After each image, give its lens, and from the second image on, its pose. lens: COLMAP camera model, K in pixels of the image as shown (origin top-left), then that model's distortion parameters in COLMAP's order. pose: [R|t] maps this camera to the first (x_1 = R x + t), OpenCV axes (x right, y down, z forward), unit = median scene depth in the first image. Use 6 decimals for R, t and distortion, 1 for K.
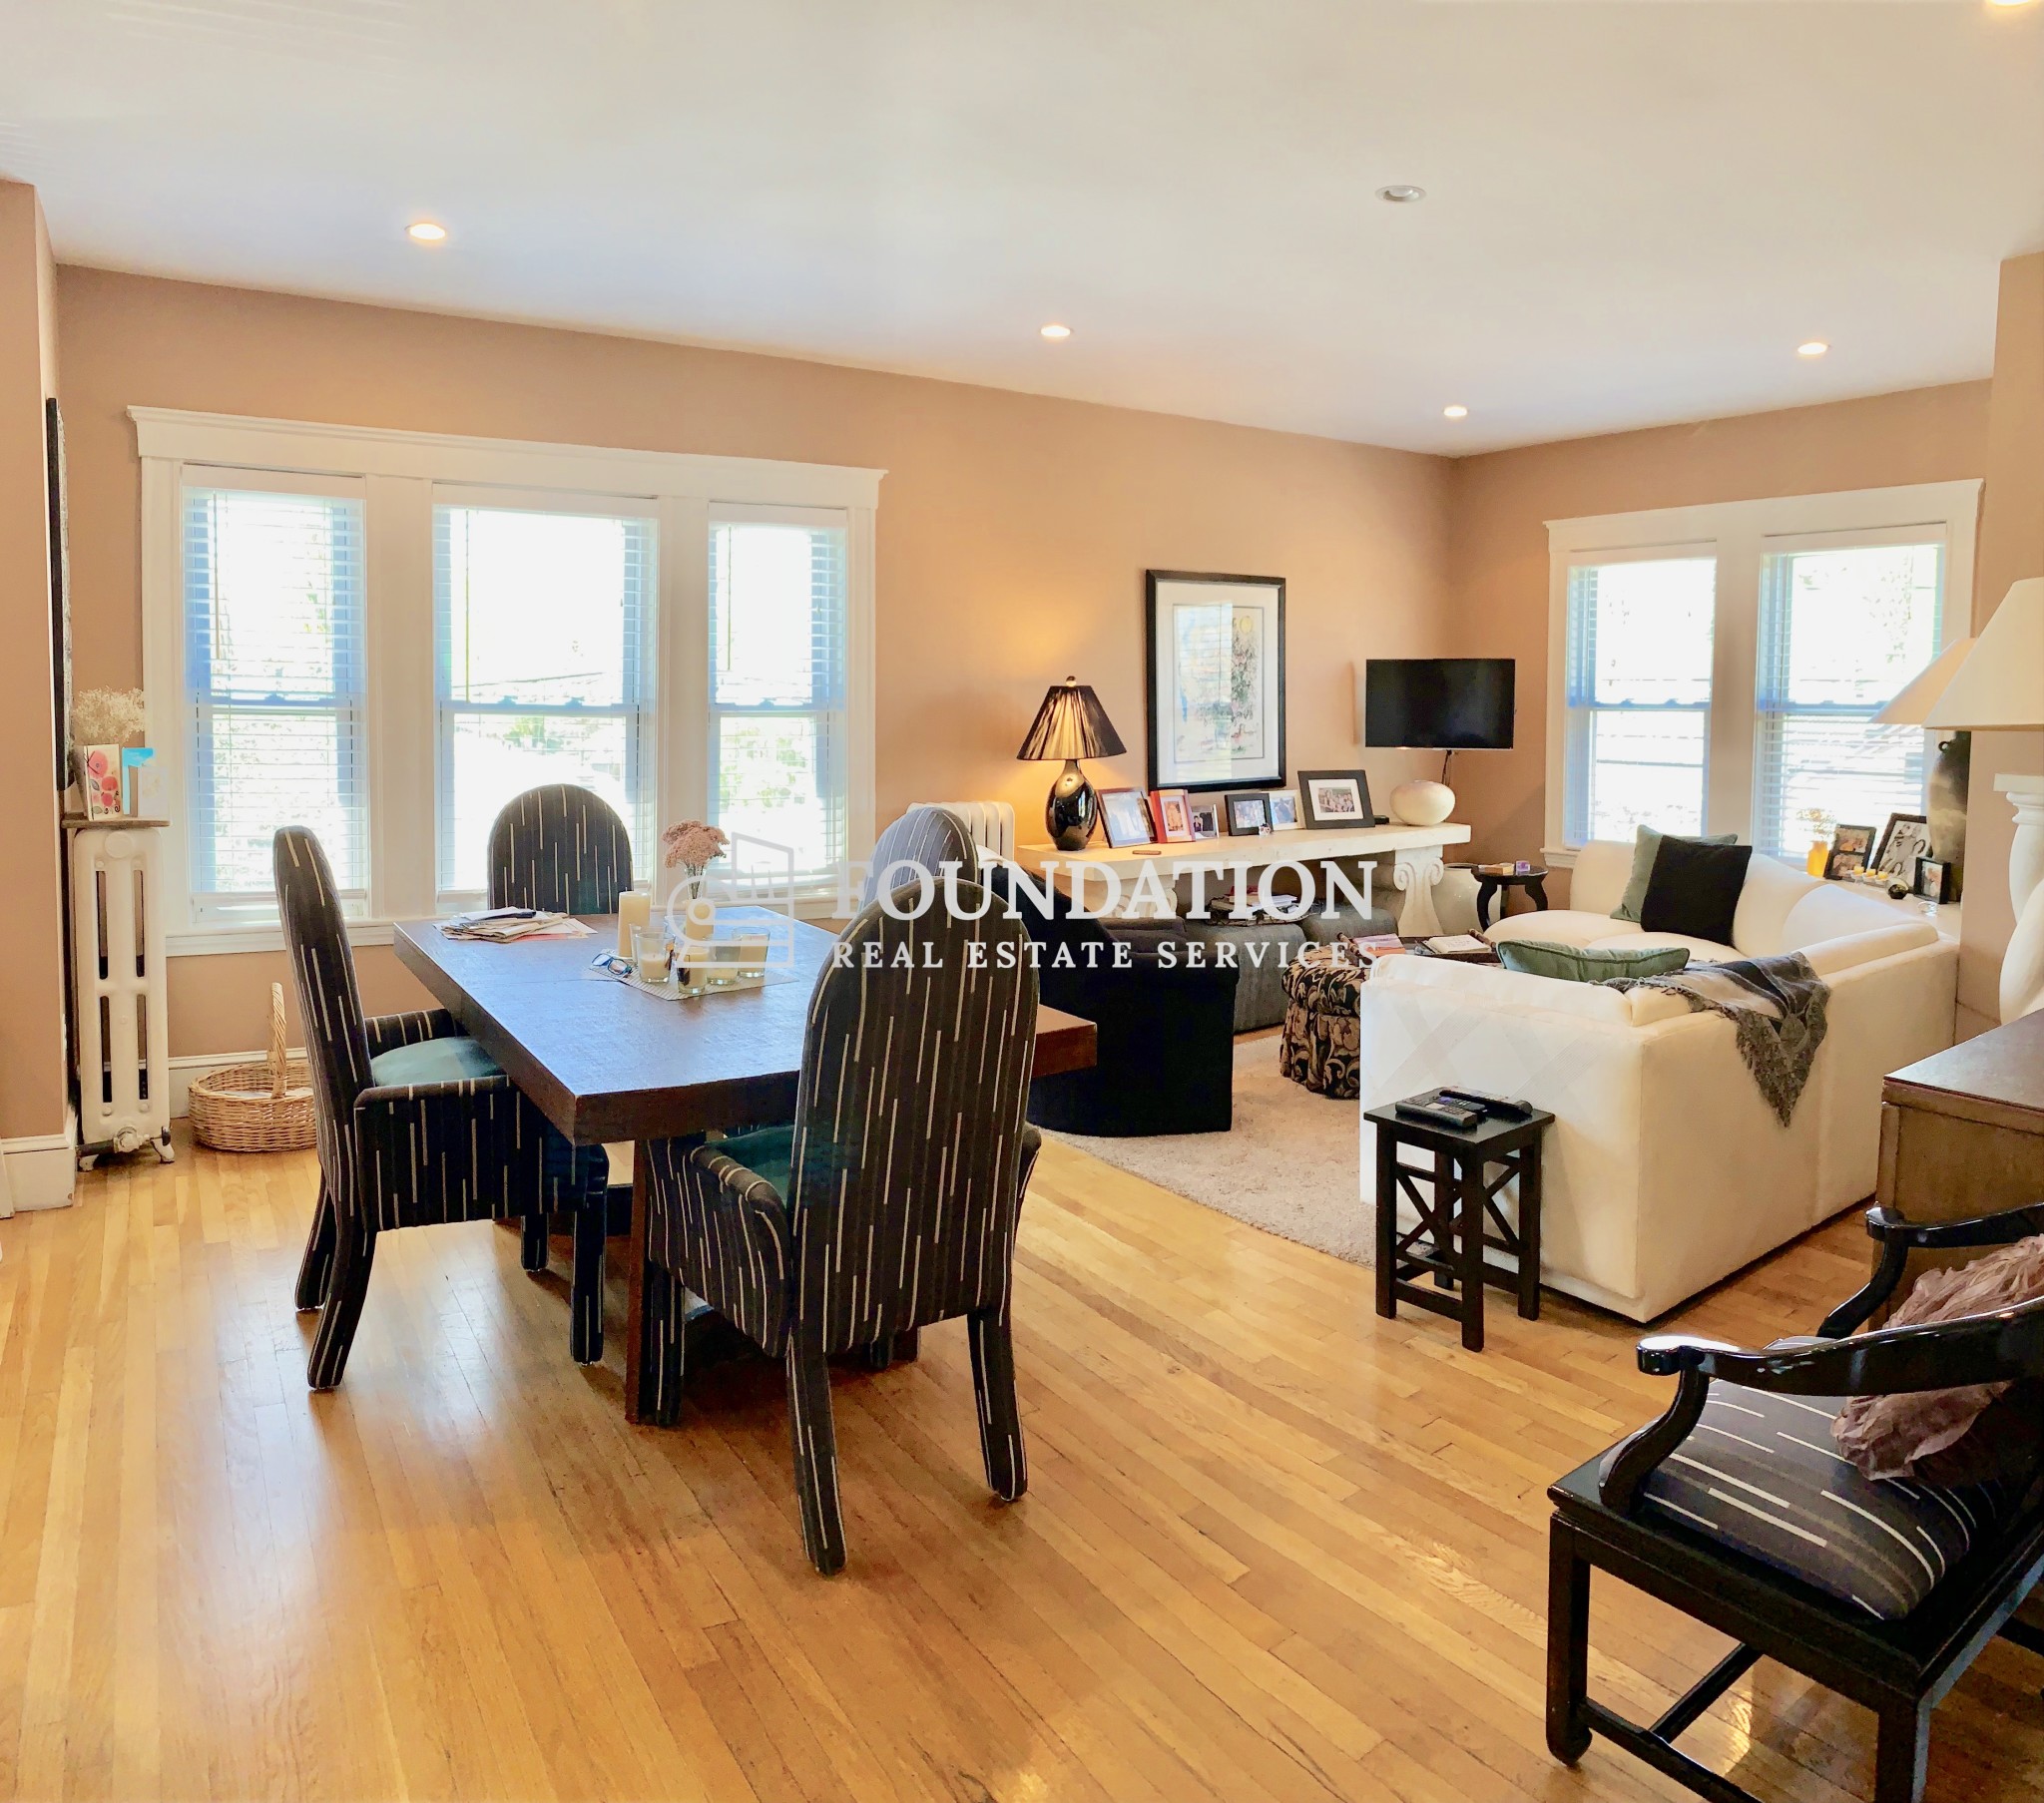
lens RADIAL K [[1445.7, 0, 1264.6], [0, 1445.7, 886.6], [0, 0, 1]] dist [0.067961, -0.094386]
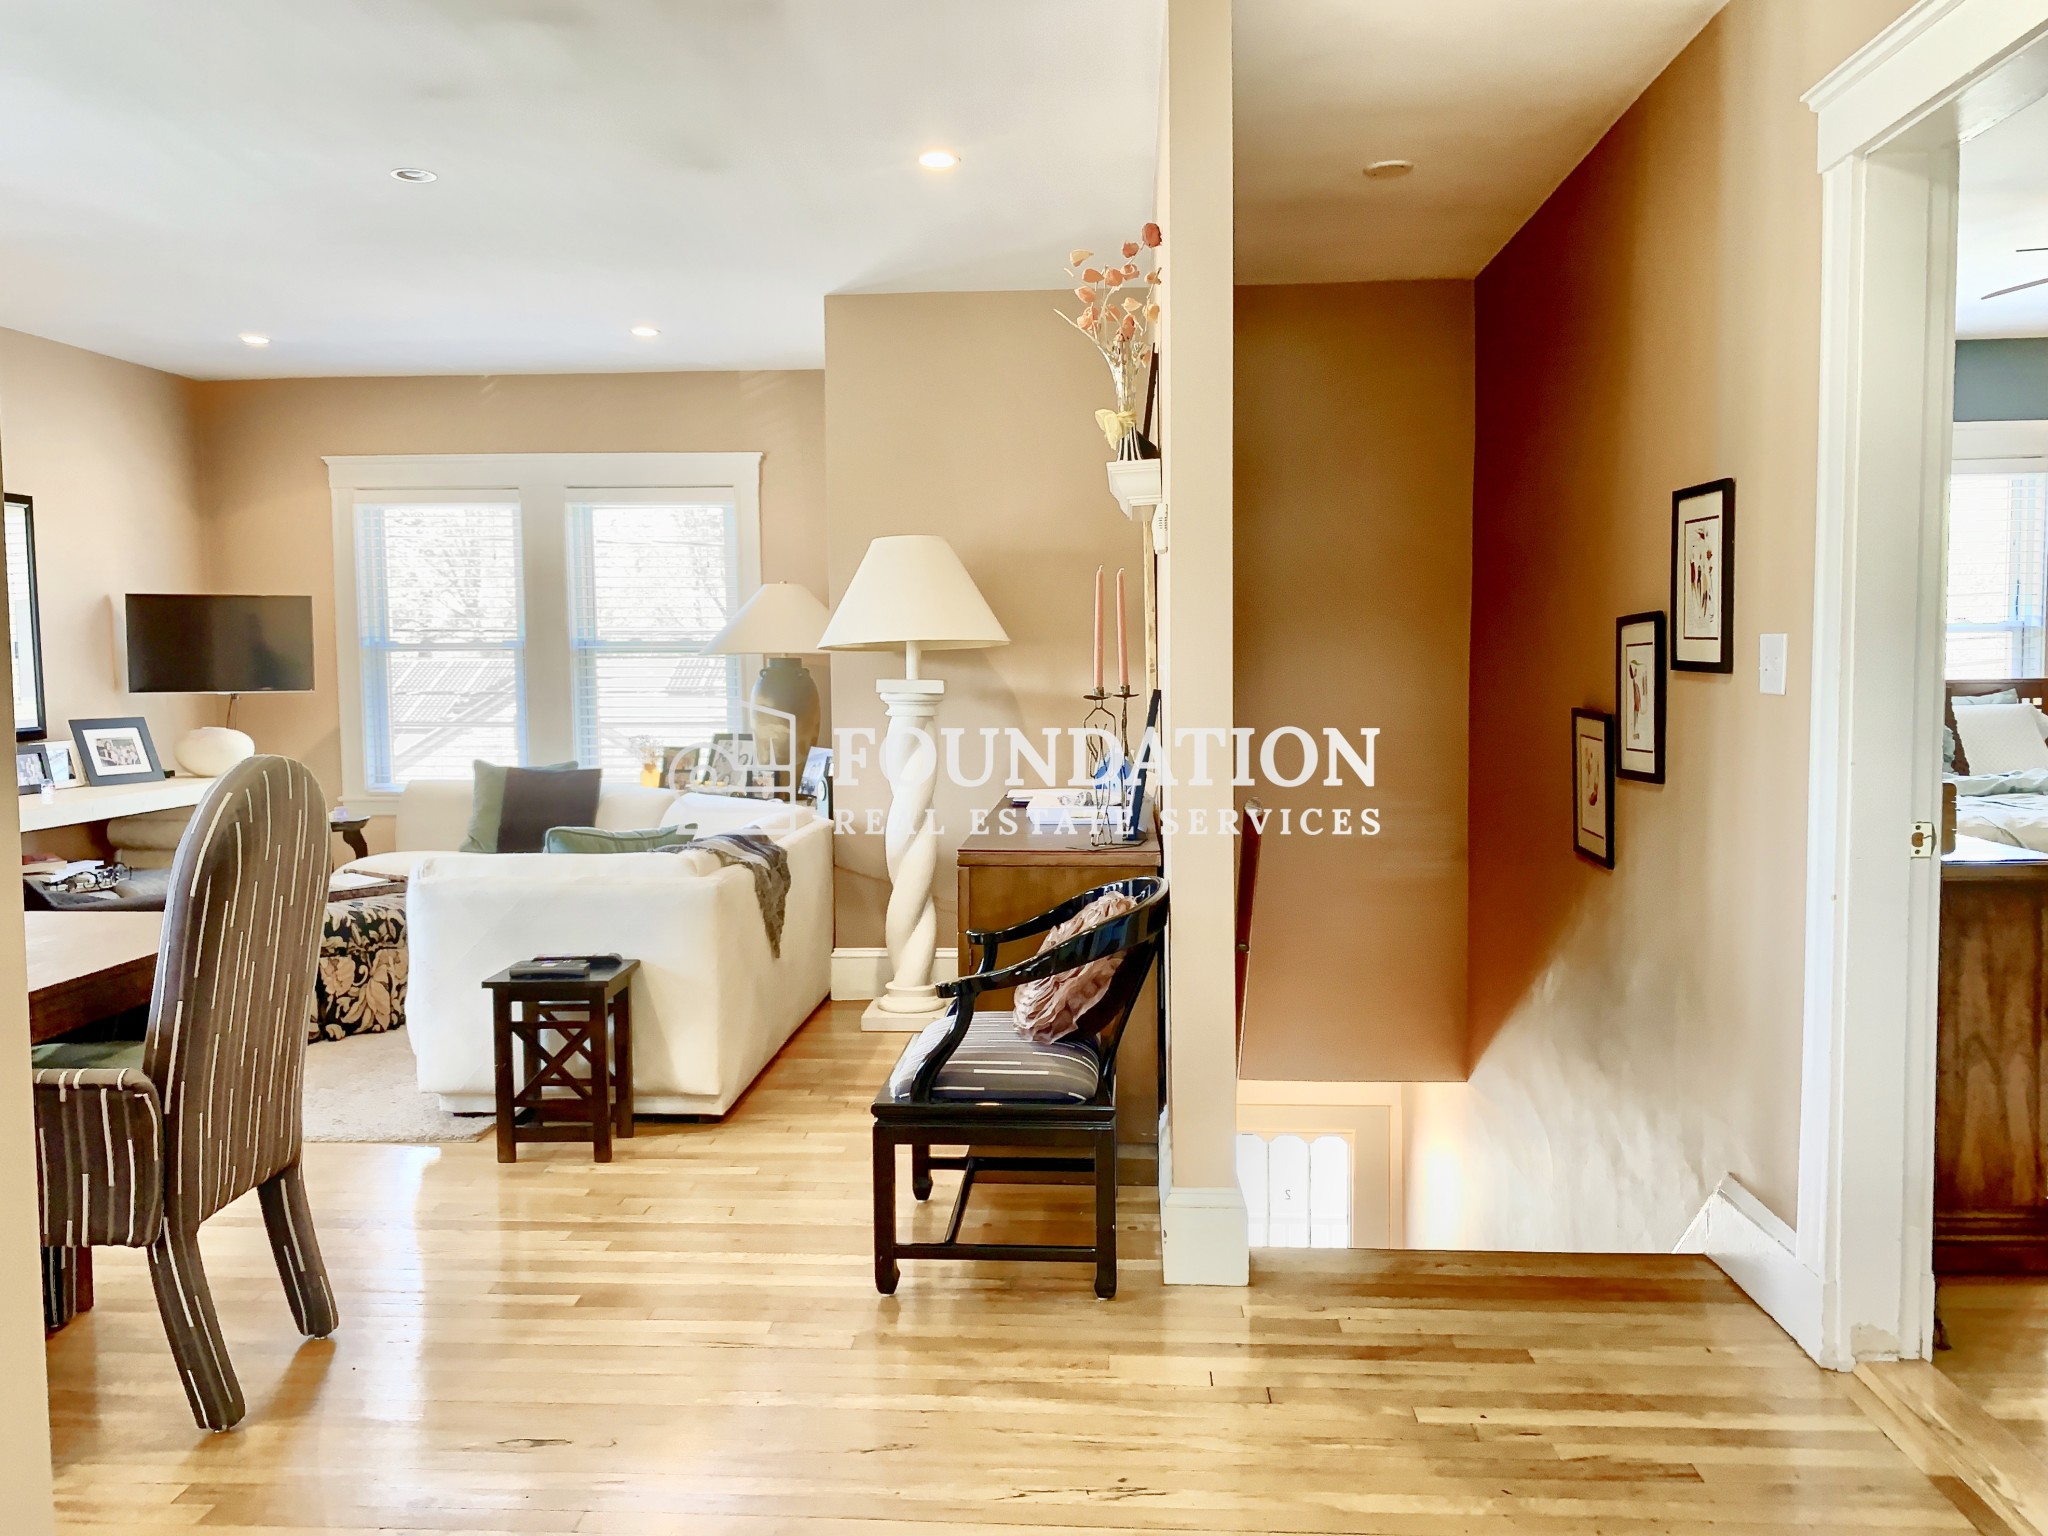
lens RADIAL K [[1662.0, 0, 1024.0], [0, 1662.0, 768.0], [0, 0, 1]] dist [0.005605, 0.001164]
pose [[0.746111, -0.050166, 0.663929, -0.229981], [0.094524, 0.995039, -0.031040, 0.036050], [-0.659078, 0.085917, 0.747151, -0.121265]]
